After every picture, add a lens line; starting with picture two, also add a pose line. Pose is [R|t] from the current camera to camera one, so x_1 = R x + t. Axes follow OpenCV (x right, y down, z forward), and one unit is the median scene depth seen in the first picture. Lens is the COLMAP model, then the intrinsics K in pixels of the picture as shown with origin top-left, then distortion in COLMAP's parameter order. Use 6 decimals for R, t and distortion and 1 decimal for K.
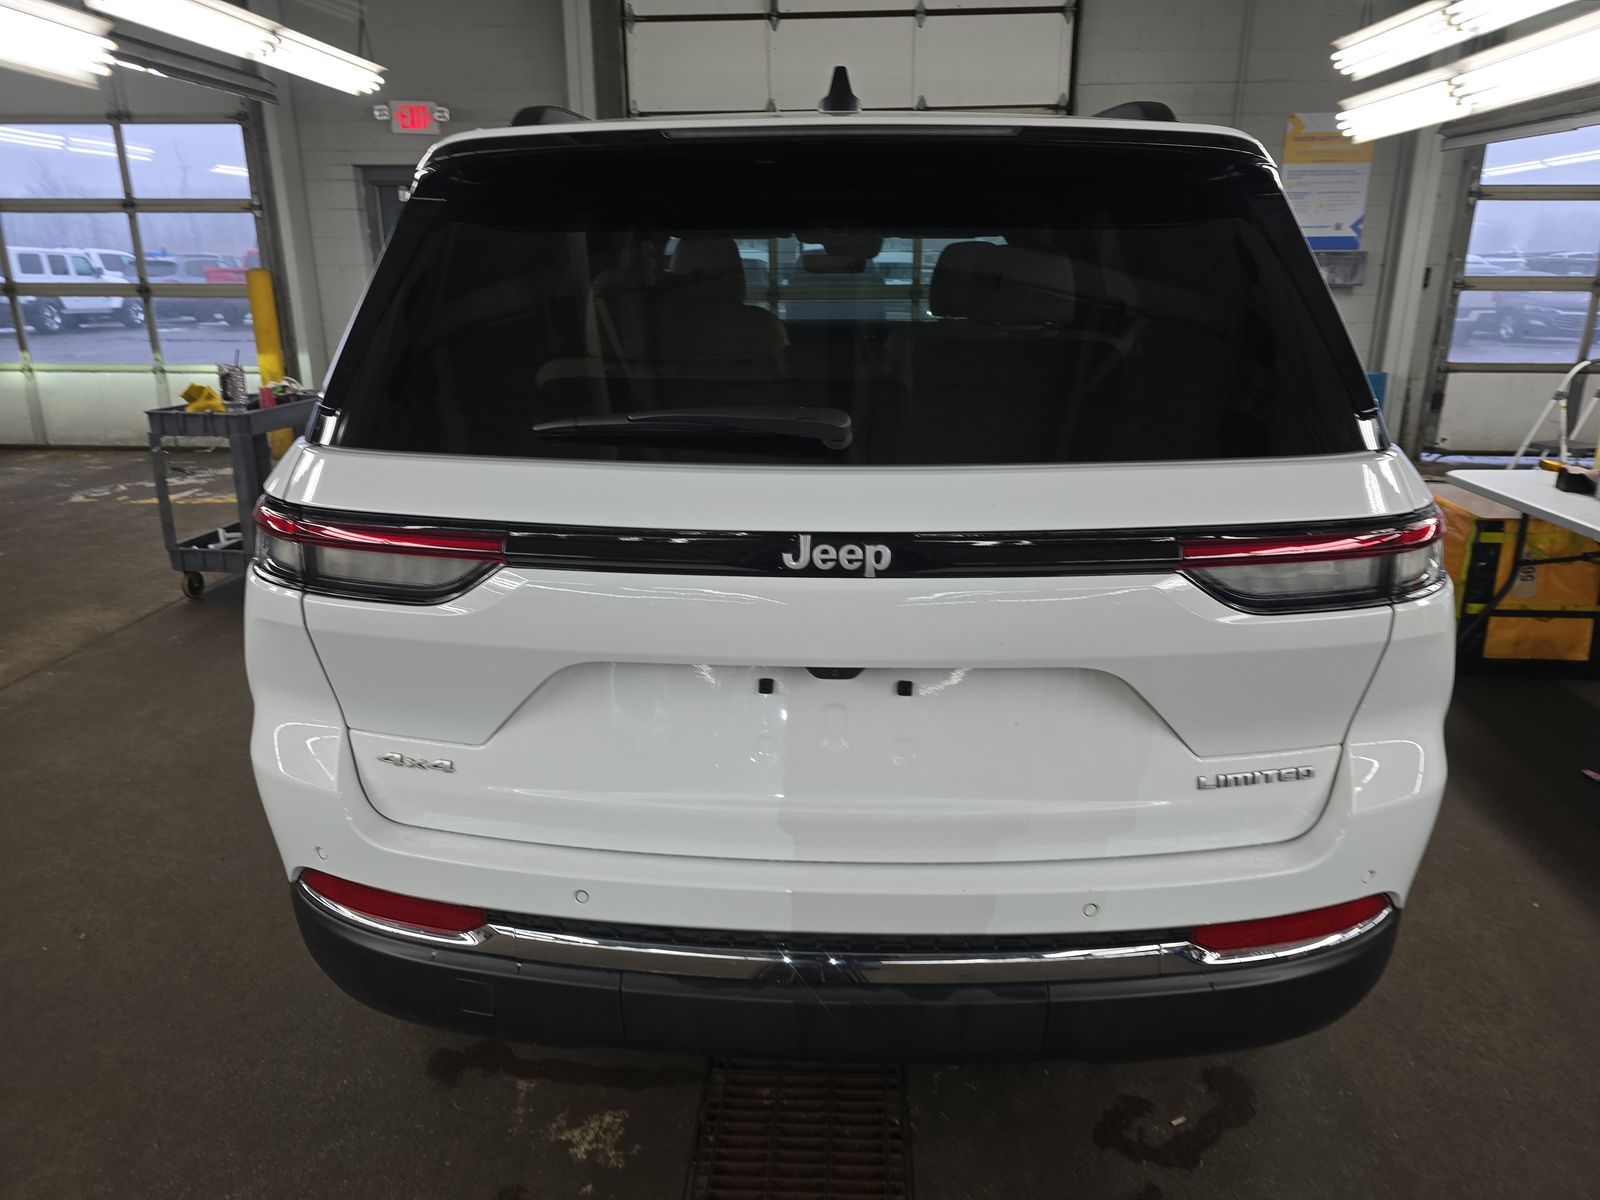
lens RADIAL K [[1066.9, 0, 799.7], [0, 1066.9, 607.4], [0, 0, 1]] dist [0.031898, -0.029253]
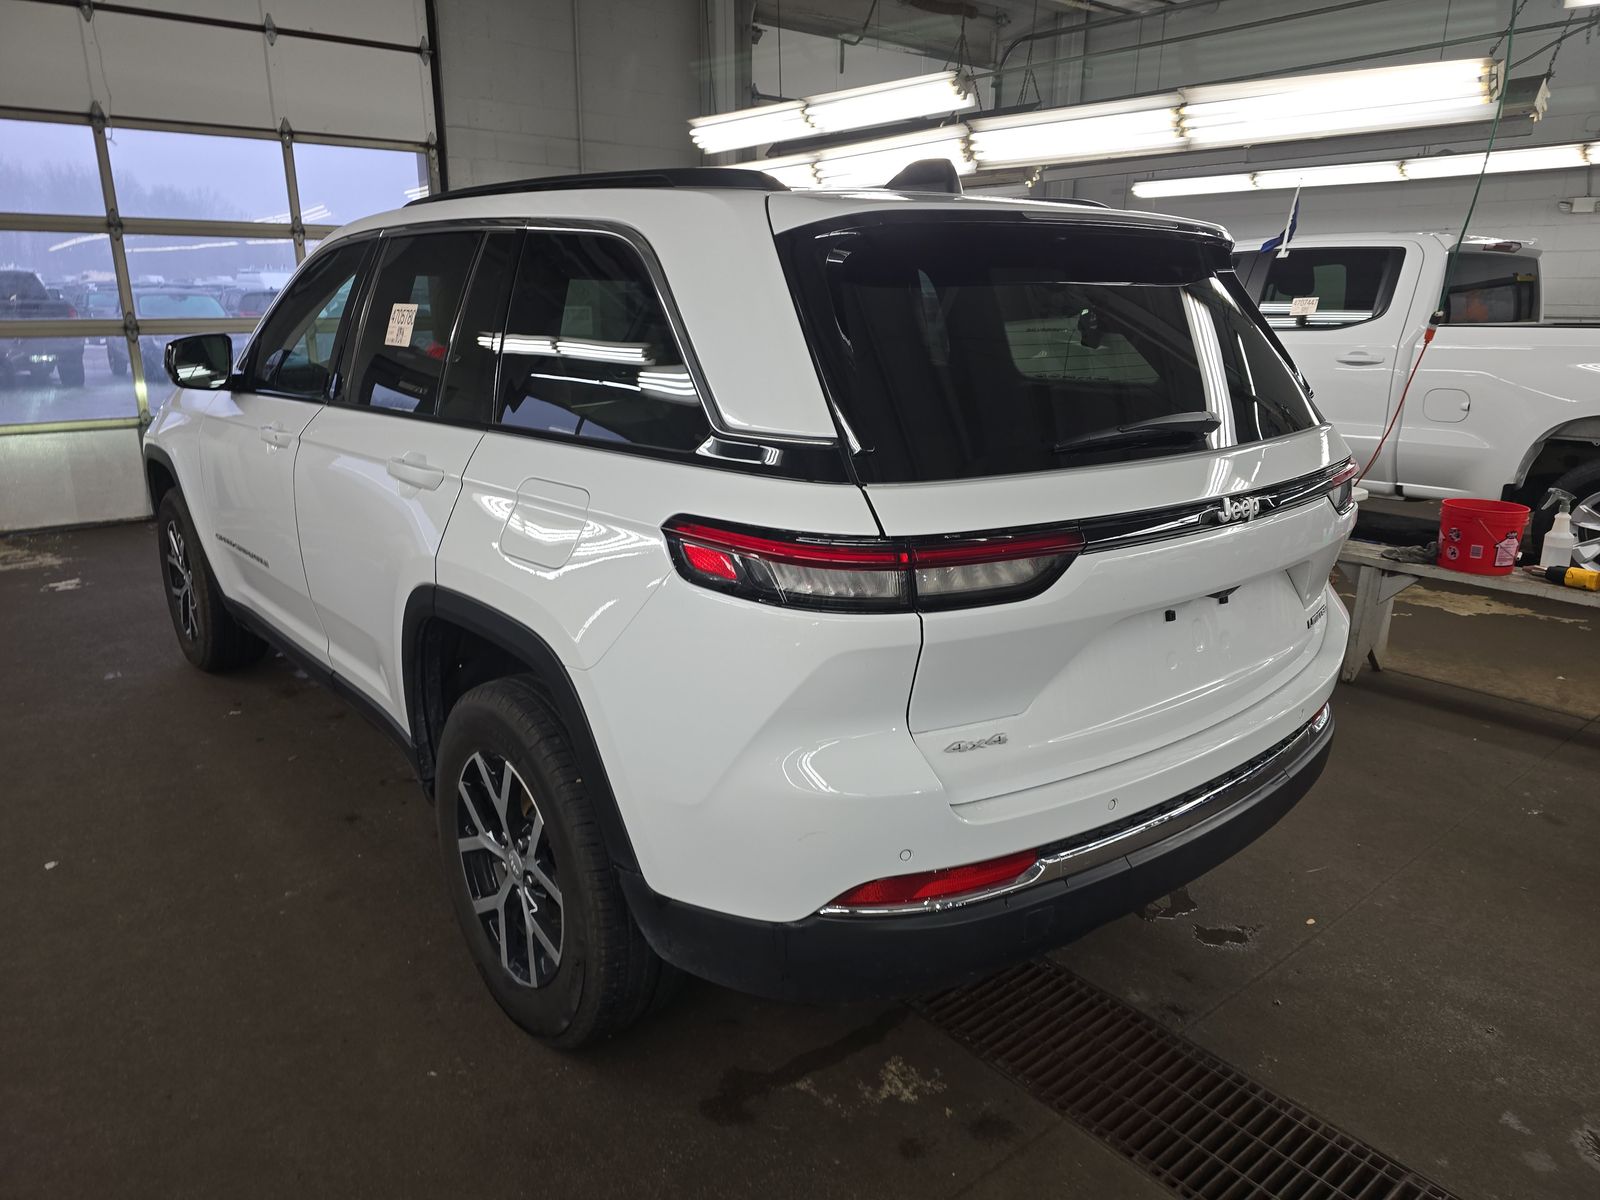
lens RADIAL K [[1066.9, 0, 770.2], [0, 1066.9, 609.9], [0, 0, 1]] dist [0.031898, -0.029253]
pose [[0.747253, -0.178355, 0.640158, -0.371639], [0.193471, 0.979970, 0.047192, -0.027910], [-0.635753, 0.088588, 0.766792, 0.075108]]
